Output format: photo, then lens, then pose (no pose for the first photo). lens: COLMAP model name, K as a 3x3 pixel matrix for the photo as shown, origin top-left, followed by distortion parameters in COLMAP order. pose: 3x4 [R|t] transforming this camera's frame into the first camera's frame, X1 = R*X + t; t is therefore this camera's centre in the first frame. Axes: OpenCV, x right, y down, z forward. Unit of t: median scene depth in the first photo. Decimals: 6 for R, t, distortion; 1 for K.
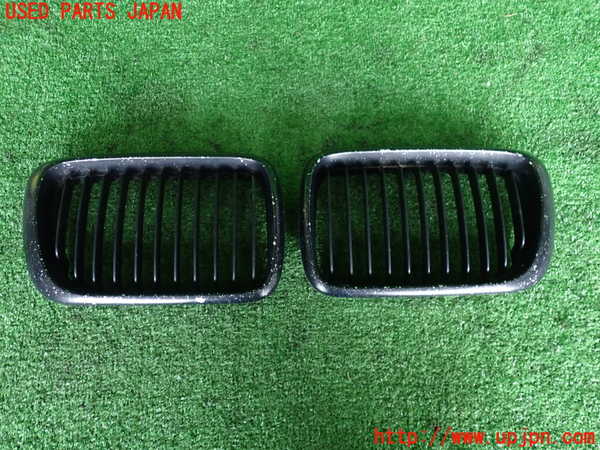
lens RADIAL K [[532.9, 0, 298.1], [0, 532.9, 226.0], [0, 0, 1]] dist [0.023219, -0.008831]
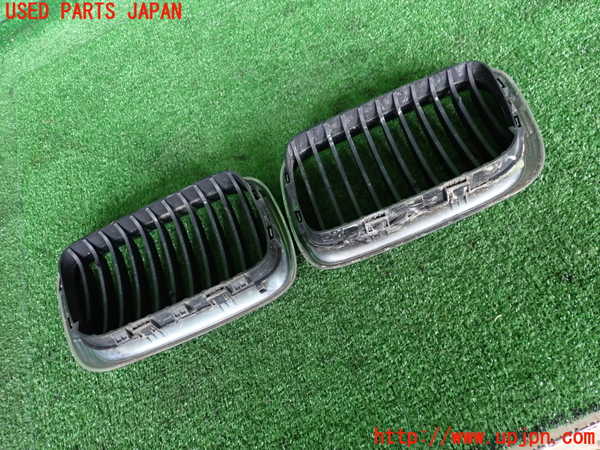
lens RADIAL K [[532.9, 0, 298.0], [0, 532.9, 229.1], [0, 0, 1]] dist [0.023219, -0.008831]
pose [[0.896848, -0.434972, -0.080392, -0.034492], [0.402135, 0.877462, -0.261436, 0.331160], [0.184258, 0.202140, 0.961867, 0.050414]]
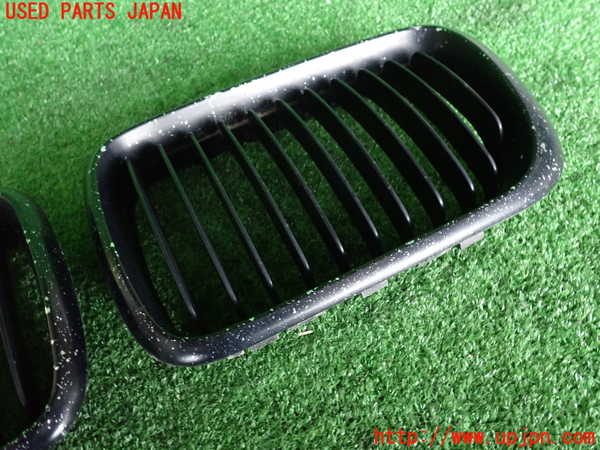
lens RADIAL K [[532.9, 0, 294.9], [0, 532.9, 227.2], [0, 0, 1]] dist [0.023219, -0.008831]
pose [[0.899326, -0.389892, 0.197981, 0.077510], [0.429217, 0.873622, -0.229255, 0.157823], [-0.083576, 0.291151, 0.953019, 0.512329]]
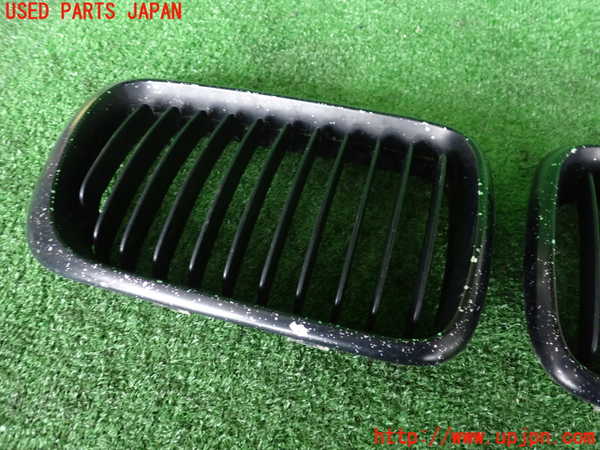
lens RADIAL K [[532.9, 0, 298.0], [0, 532.9, 229.0], [0, 0, 1]] dist [0.023219, -0.008831]
pose [[0.951701, 0.211670, -0.222397, -0.091116], [-0.264244, 0.933531, -0.242270, 0.160488], [0.156334, 0.289335, 0.944375, 0.488014]]
